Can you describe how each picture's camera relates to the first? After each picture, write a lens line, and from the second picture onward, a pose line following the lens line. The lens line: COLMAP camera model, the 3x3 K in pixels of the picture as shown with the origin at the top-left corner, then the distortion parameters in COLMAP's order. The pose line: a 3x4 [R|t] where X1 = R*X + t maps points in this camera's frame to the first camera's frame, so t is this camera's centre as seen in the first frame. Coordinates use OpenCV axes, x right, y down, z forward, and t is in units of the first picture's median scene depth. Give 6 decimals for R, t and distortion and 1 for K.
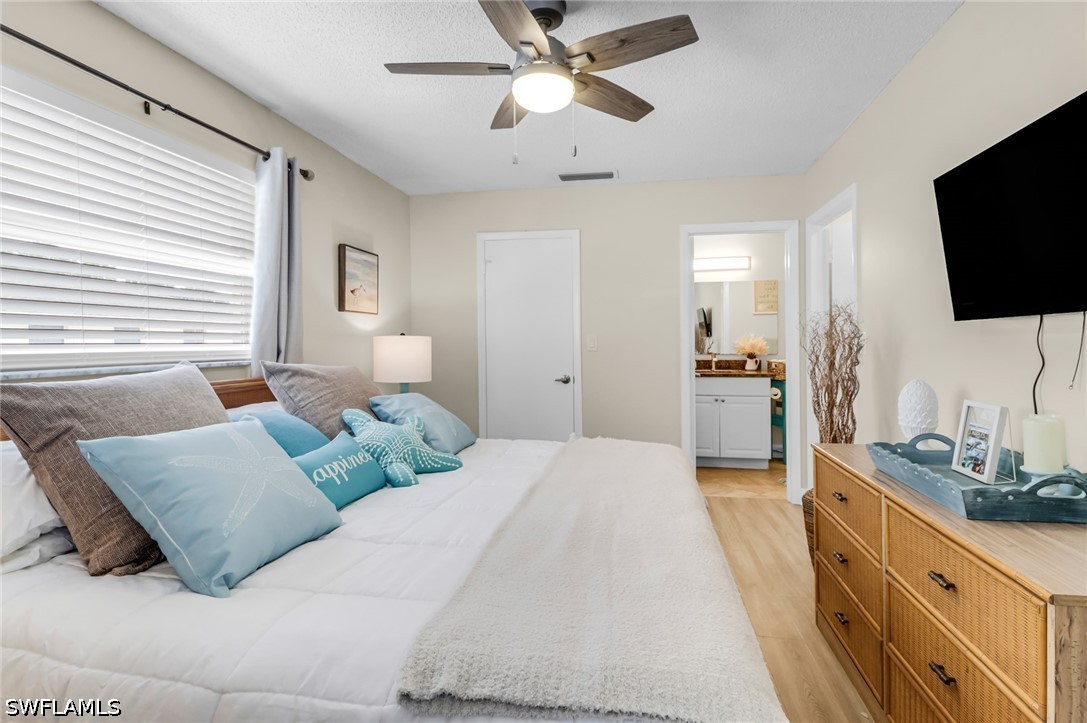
lens RADIAL K [[520.3, 0, 543.3], [0, 520.3, 339.7], [0, 0, 1]] dist [0.001578, -0.001008]
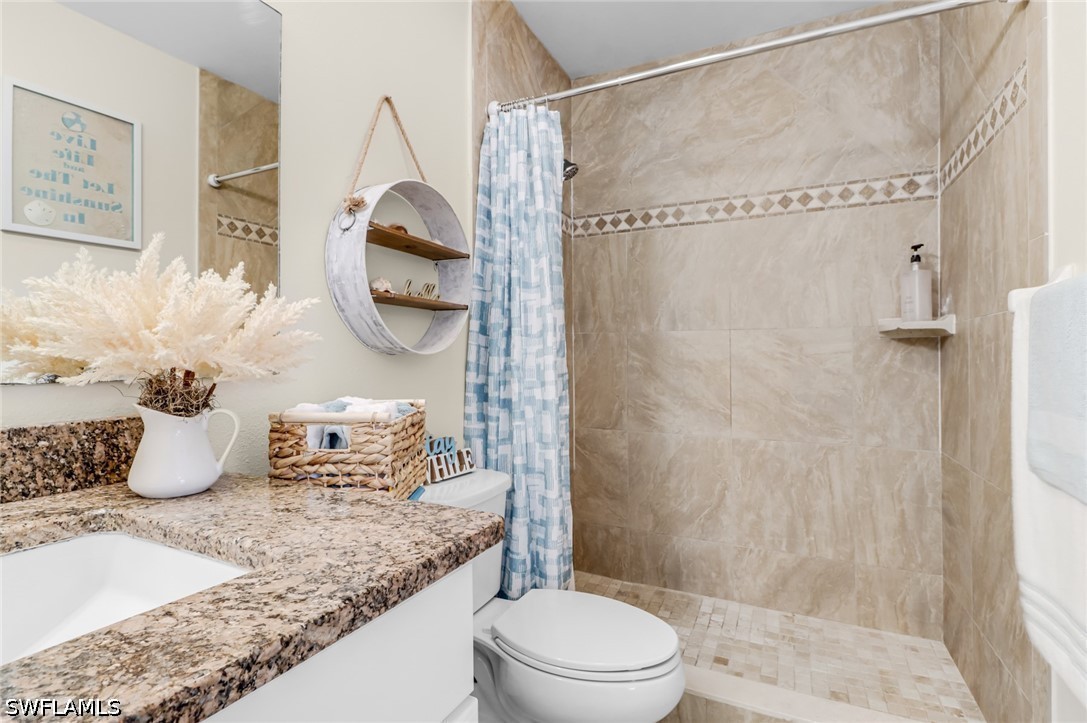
lens RADIAL K [[537.8, 0, 543.5], [0, 537.8, 361.5], [0, 0, 1]] dist [0.000604, -0.007121]
pose [[0.265018, -0.003197, 0.964238, 0.279202], [-0.003187, 0.999986, 0.004191, 0.021476], [-0.964238, -0.004184, 0.265004, 0.855698]]
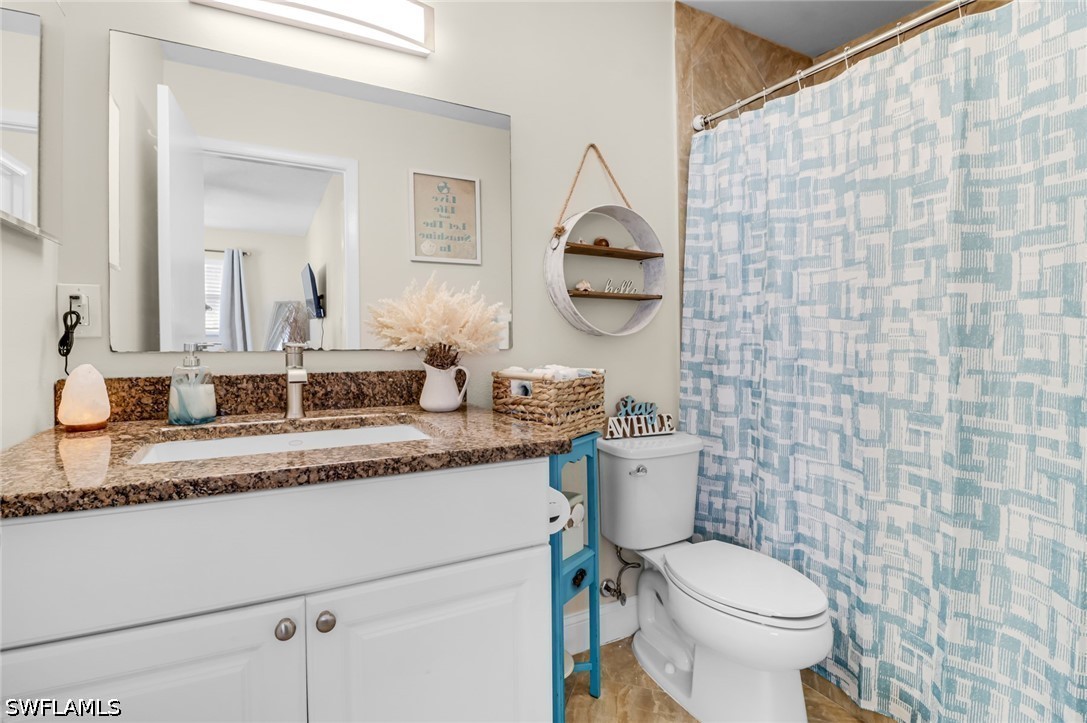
lens RADIAL K [[537.8, 0, 543.5], [0, 537.8, 361.5], [0, 0, 1]] dist [0.000604, -0.007121]
pose [[0.779872, -0.018566, 0.625663, 0.265151], [-0.011660, 0.998956, 0.044178, 0.021016], [-0.625830, -0.041748, 0.778841, 0.745555]]
